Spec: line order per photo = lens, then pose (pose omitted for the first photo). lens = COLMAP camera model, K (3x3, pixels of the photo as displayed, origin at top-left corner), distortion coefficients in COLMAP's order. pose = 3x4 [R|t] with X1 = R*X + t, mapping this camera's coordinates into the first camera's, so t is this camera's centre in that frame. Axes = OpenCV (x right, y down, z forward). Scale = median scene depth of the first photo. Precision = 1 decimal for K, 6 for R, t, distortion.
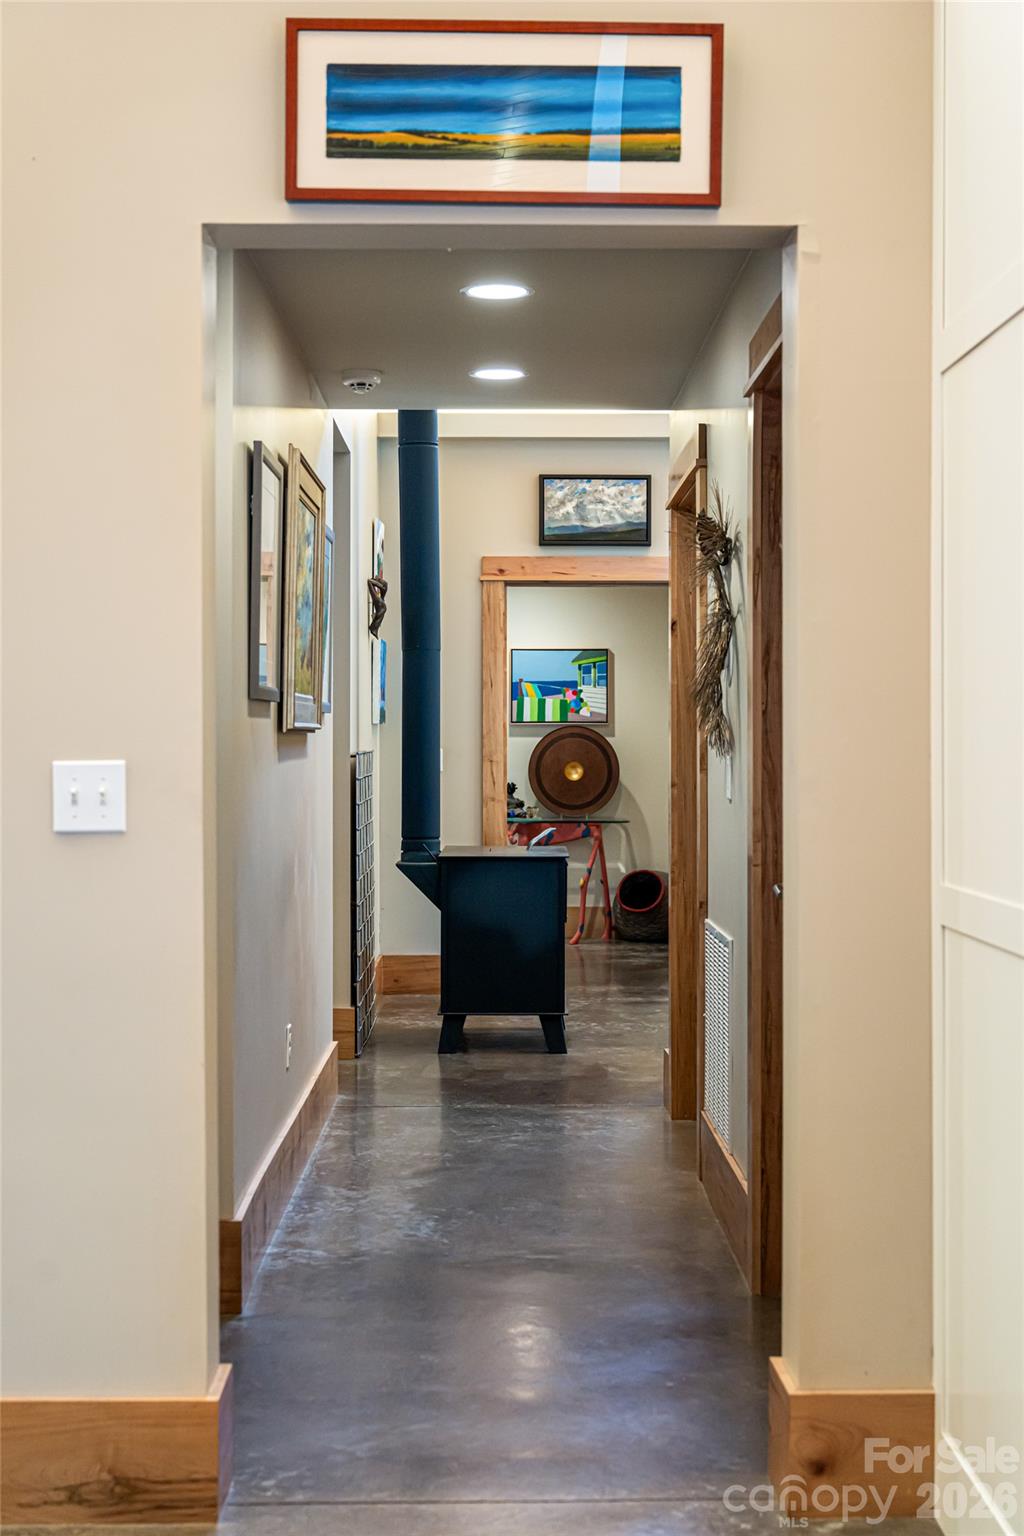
lens RADIAL K [[2081.7, 0, 515.9], [0, 2081.7, 766.2], [0, 0, 1]] dist [-0.004290, 0.000000]
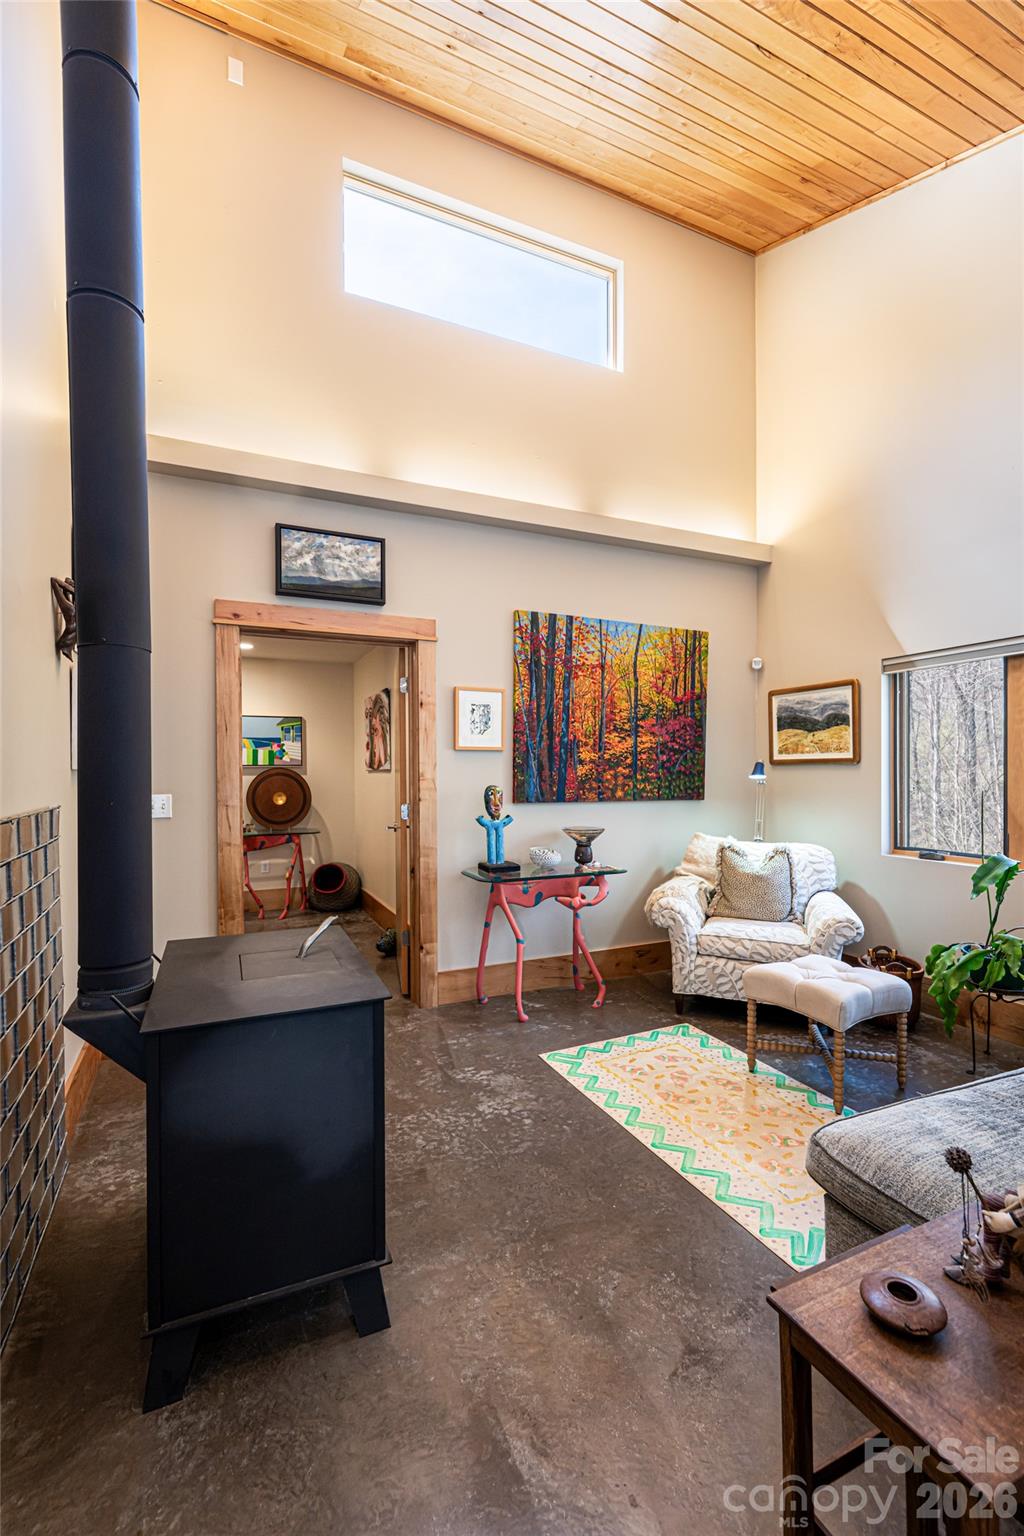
lens RADIAL K [[669.6, 0, 514.3], [0, 669.6, 775.0], [0, 0, 1]] dist [-0.002936, 0.000116]
pose [[0.914656, -0.008912, 0.404134, -0.015257], [0.010550, 0.999943, -0.001826, -0.015313], [-0.404095, 0.005934, 0.914698, 0.649273]]
